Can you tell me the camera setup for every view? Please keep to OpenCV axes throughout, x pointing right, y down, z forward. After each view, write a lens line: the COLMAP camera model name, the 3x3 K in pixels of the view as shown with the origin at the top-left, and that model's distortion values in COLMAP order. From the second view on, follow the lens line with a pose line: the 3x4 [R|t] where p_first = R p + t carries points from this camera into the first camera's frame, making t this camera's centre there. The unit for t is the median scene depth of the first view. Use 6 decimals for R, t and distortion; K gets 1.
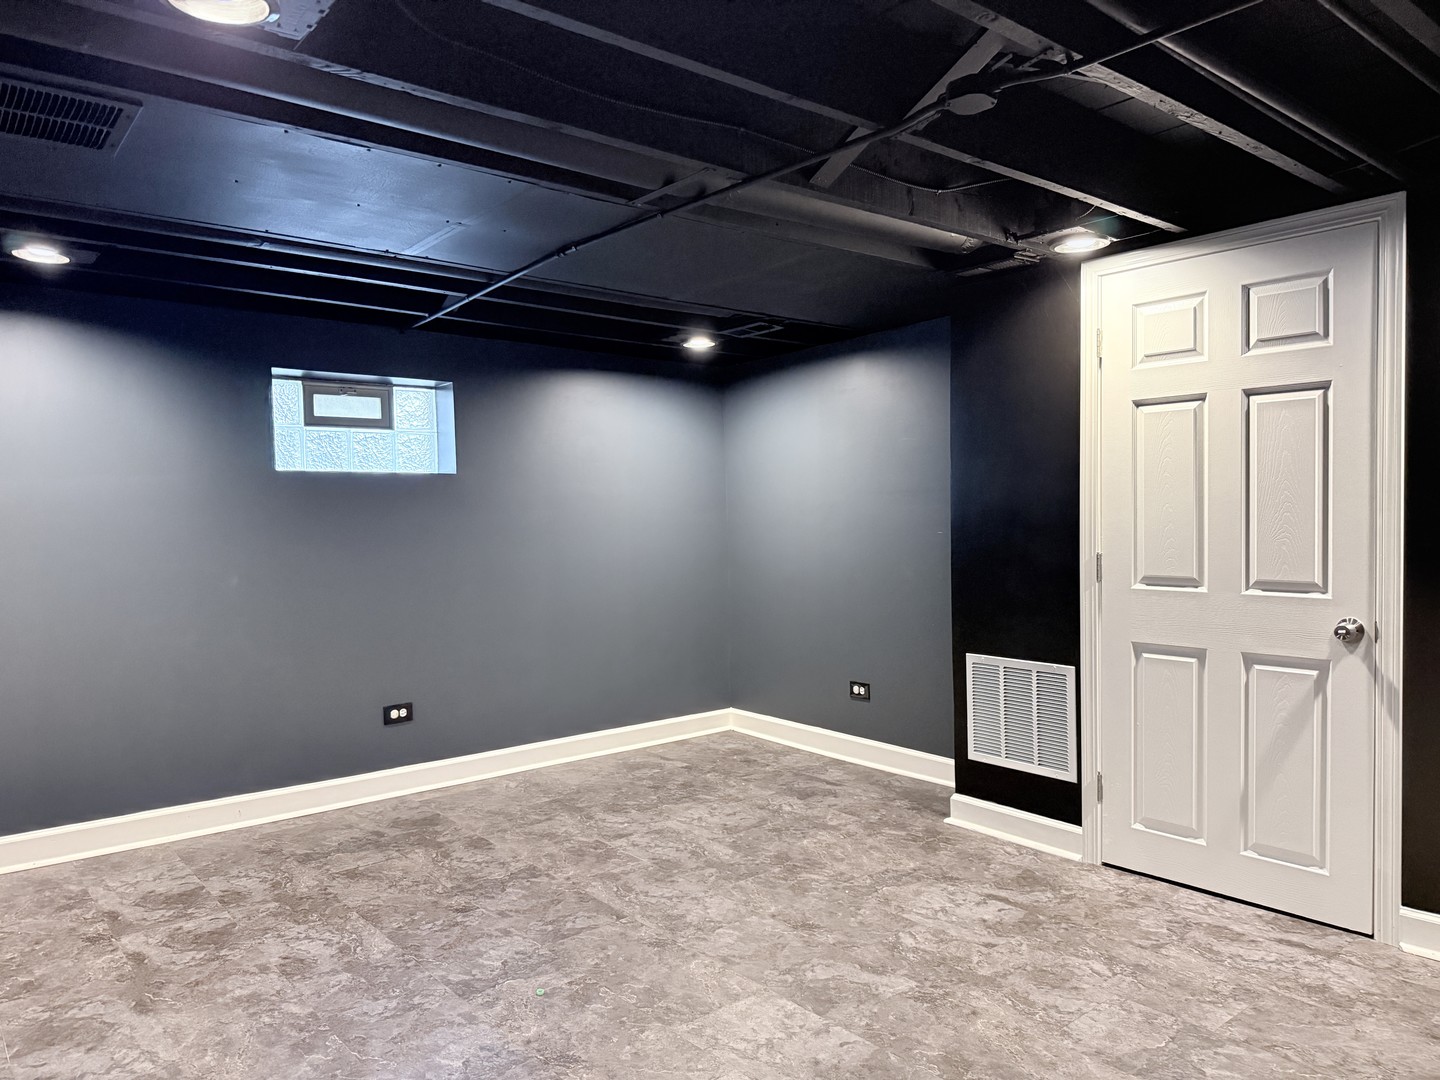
lens RADIAL K [[1012.9, 0, 720.0], [0, 1012.9, 540.0], [0, 0, 1]] dist [0.046396, -0.097614]
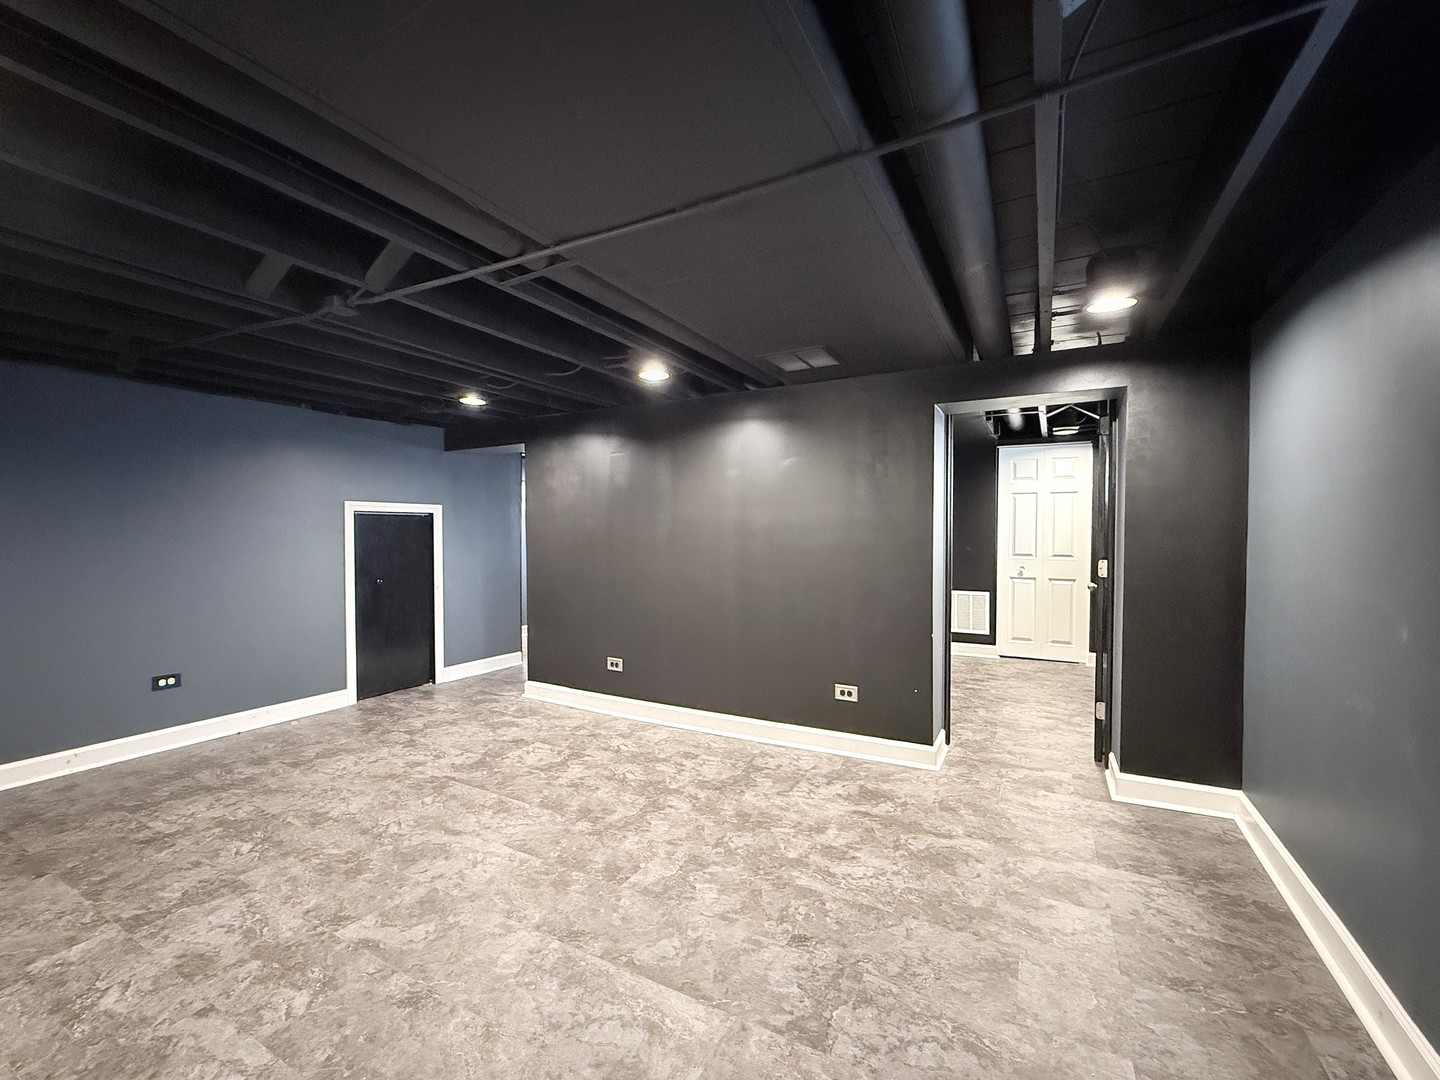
lens RADIAL K [[596.5, 0, 725.4], [0, 596.5, 500.2], [0, 0, 1]] dist [-0.008884, 0.000021]
pose [[-0.925635, -0.002359, -0.378409, 0.027409], [0.007509, 0.999669, -0.024601, -0.040115], [0.378342, -0.025613, -0.925311, 1.446132]]
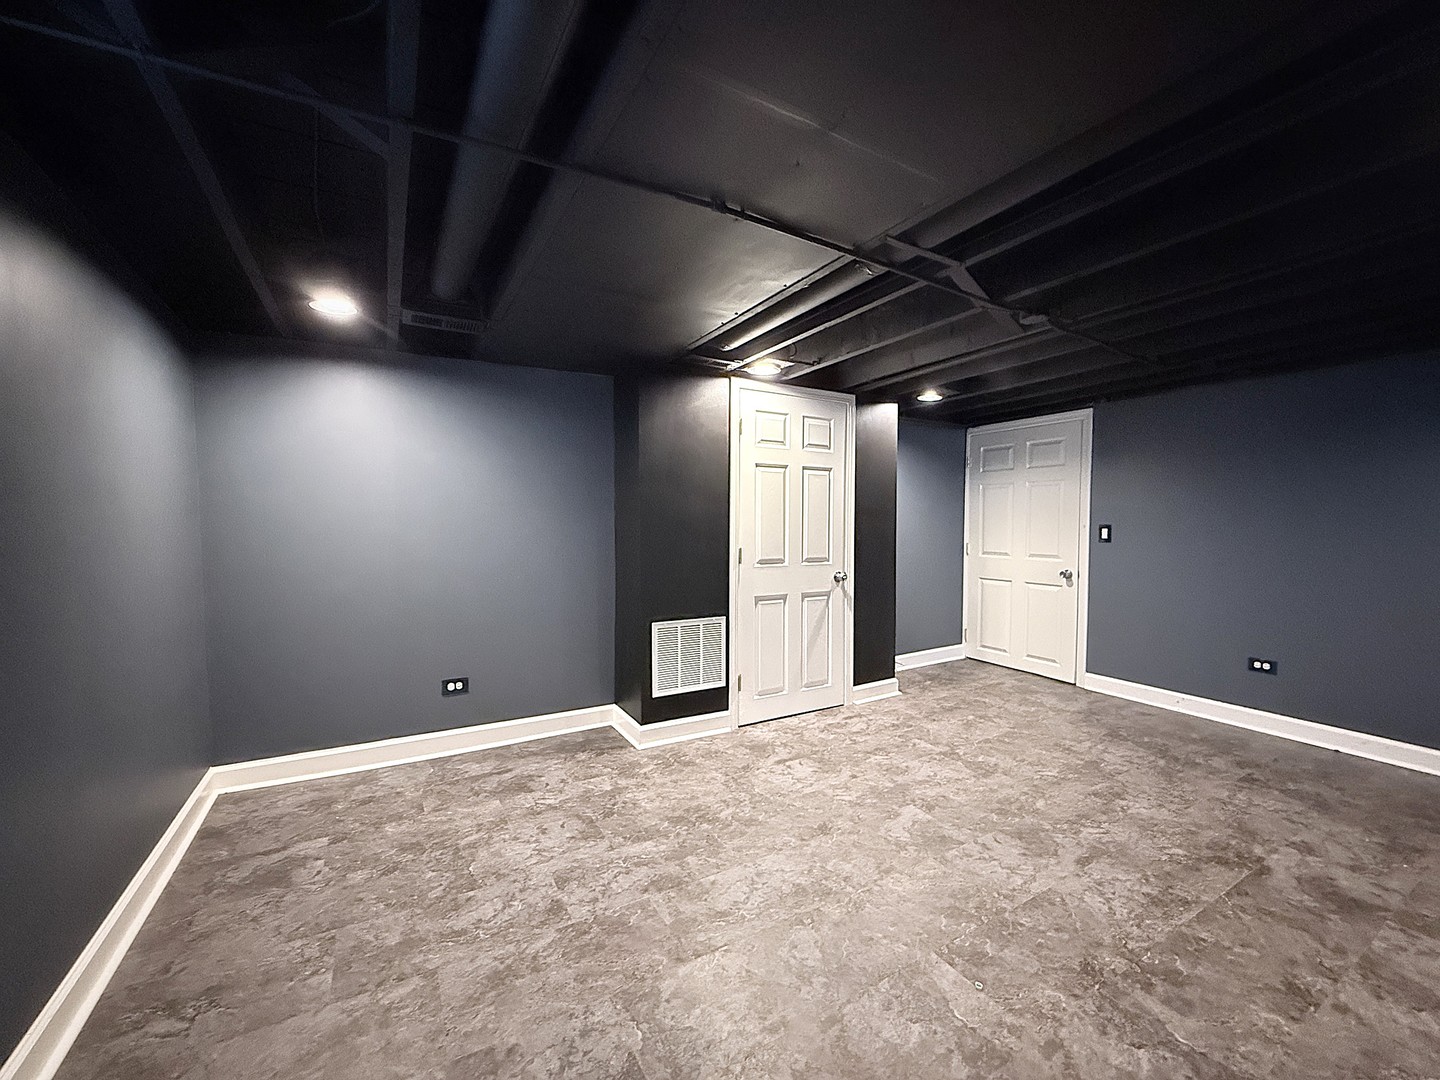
lens RADIAL K [[576.3, 0, 720.0], [0, 576.3, 540.0], [0, 0, 1]] dist [0.000873, -0.000300]
pose [[0.158579, -0.022793, 0.987083, -0.624439], [0.019607, 0.999609, 0.019932, -0.022609], [-0.987152, 0.016193, 0.158964, 0.913219]]
